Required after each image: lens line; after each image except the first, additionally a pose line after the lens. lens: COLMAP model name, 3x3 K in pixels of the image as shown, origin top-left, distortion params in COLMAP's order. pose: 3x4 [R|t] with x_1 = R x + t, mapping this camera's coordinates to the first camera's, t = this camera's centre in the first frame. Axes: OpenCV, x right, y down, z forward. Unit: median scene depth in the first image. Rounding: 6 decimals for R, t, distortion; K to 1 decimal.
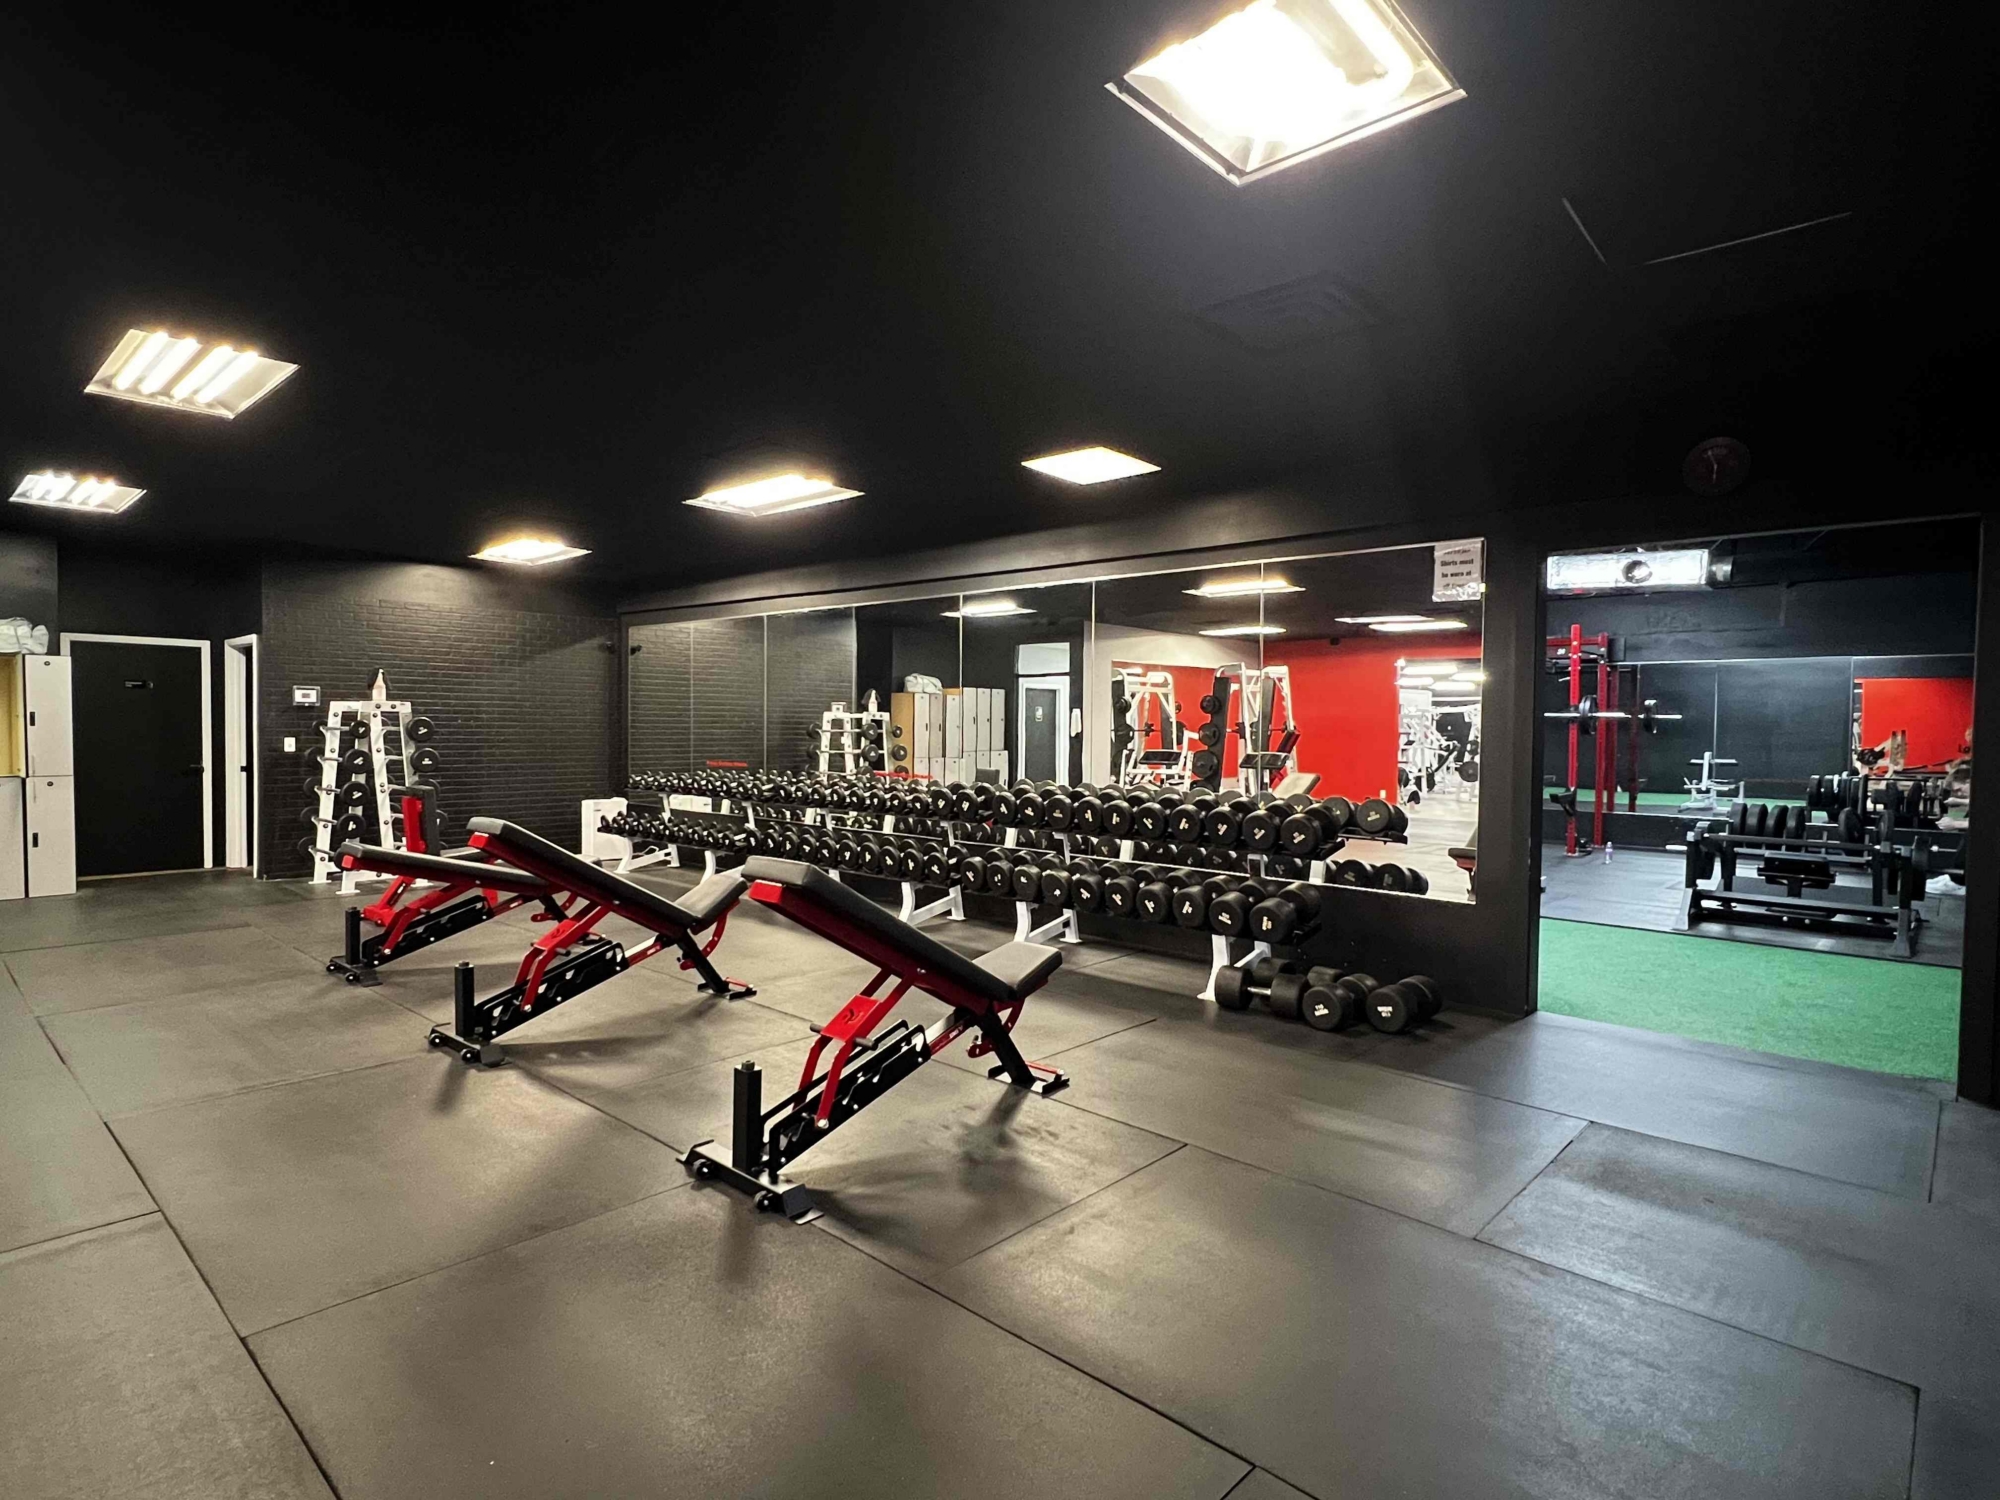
lens RADIAL K [[1057.9, 0, 1003.5], [0, 1057.9, 753.3], [0, 0, 1]] dist [-0.005921, -0.000941]
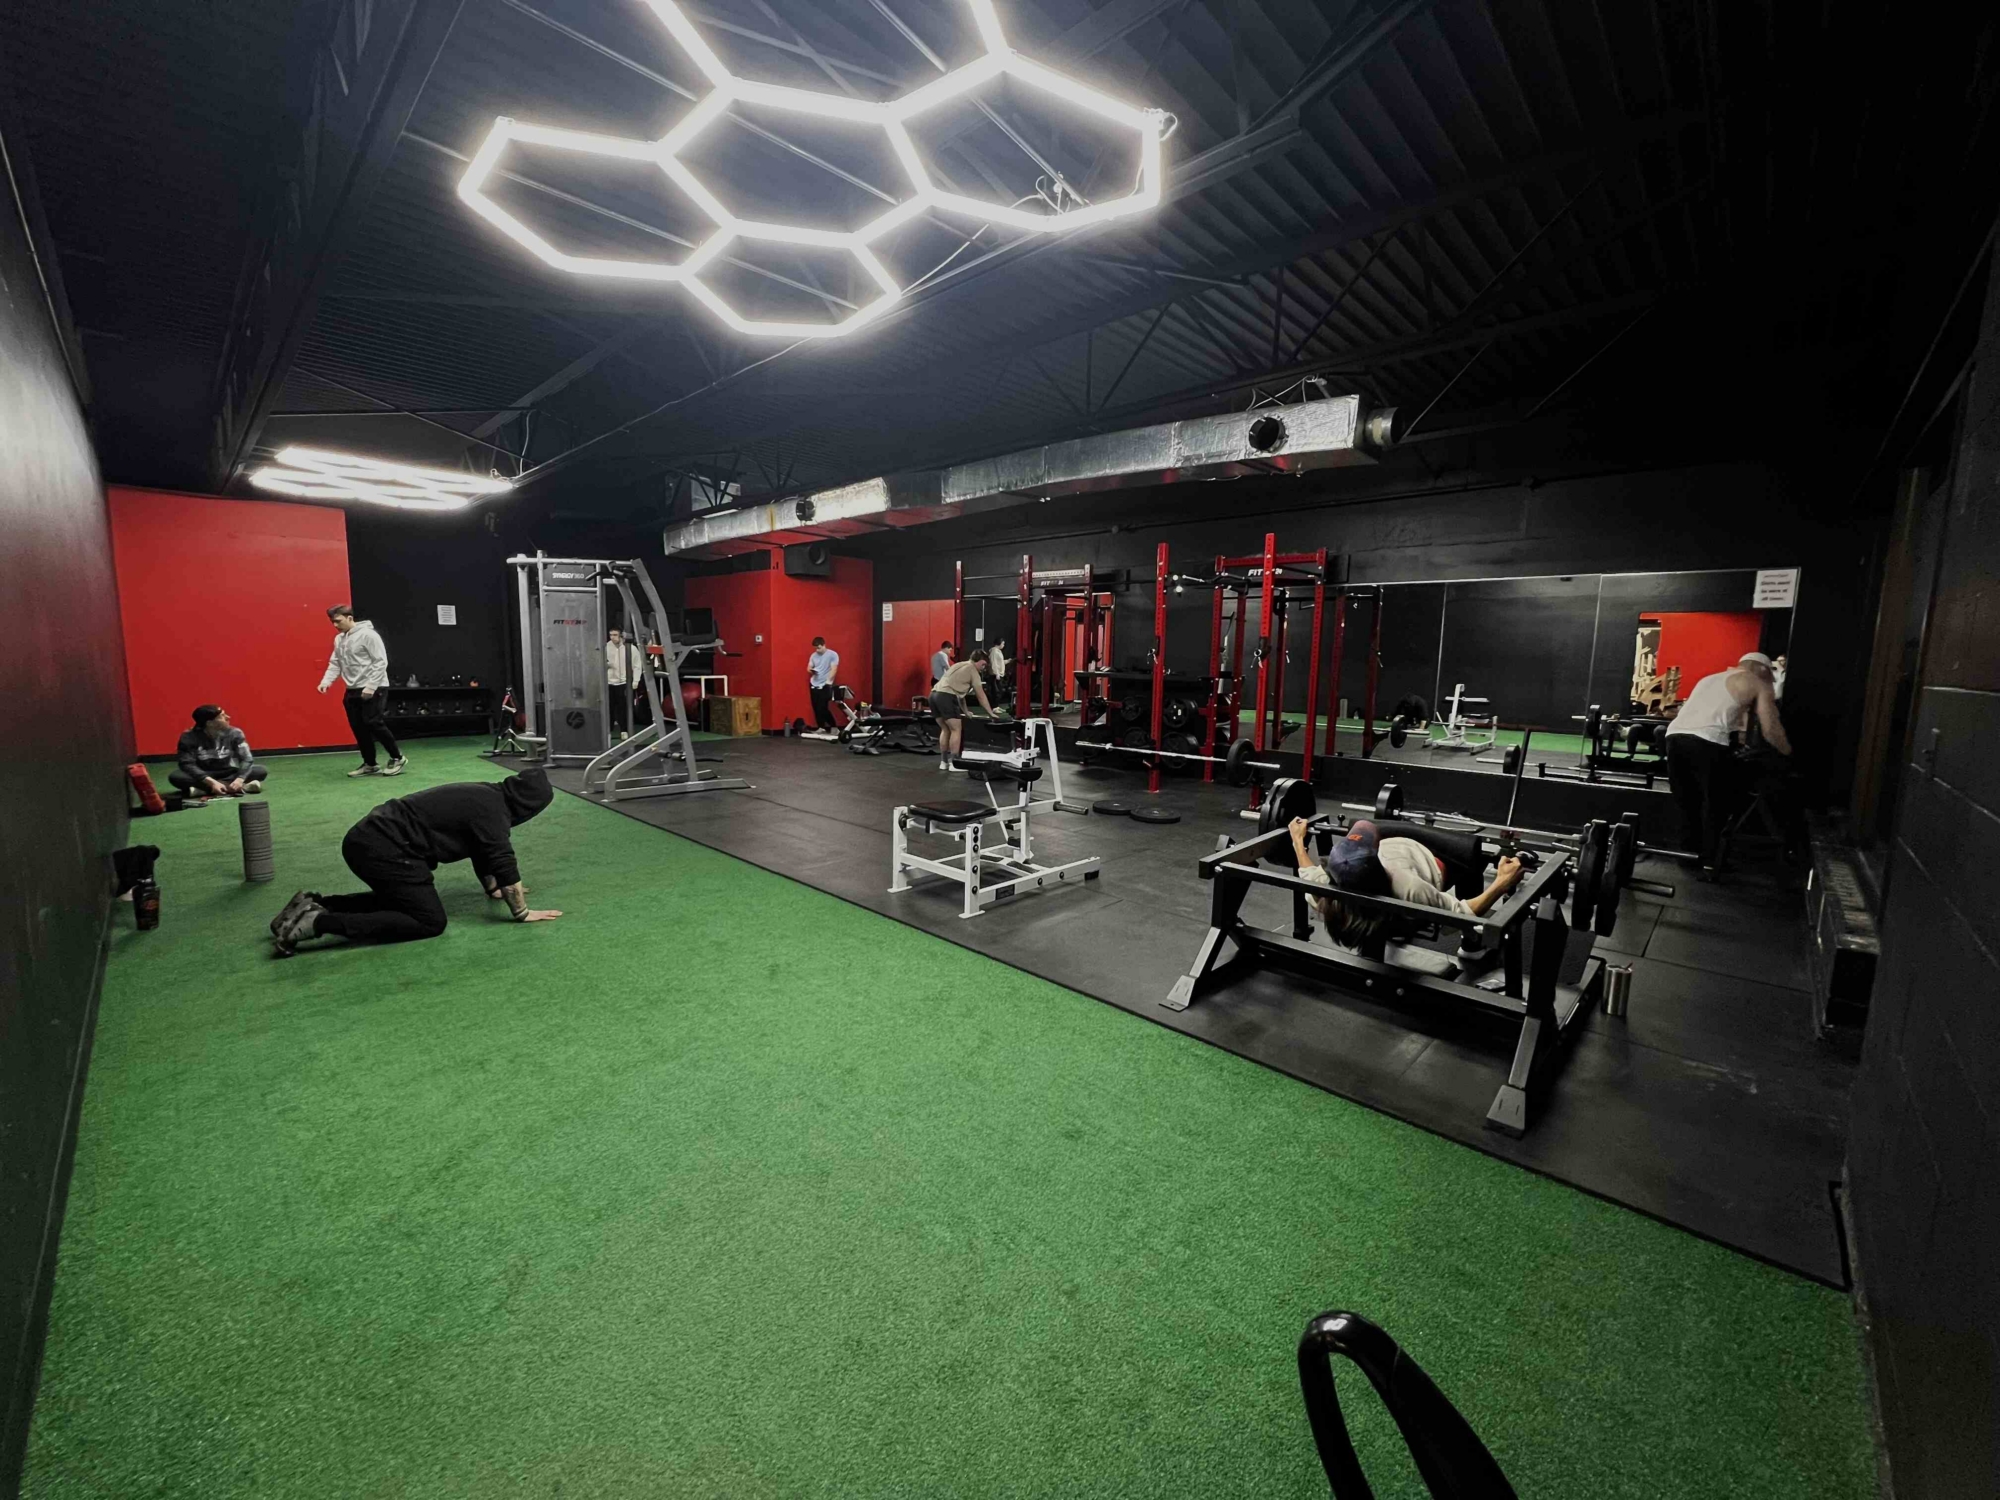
lens RADIAL K [[795.7, 0, 994.8], [0, 795.7, 747.9], [0, 0, 1]] dist [0.001577, 0.000075]
pose [[0.999649, 0.013004, -0.023099, 0.317429], [-0.010921, 0.996052, 0.088102, -0.004202], [0.024153, -0.087819, 0.995844, 0.324008]]
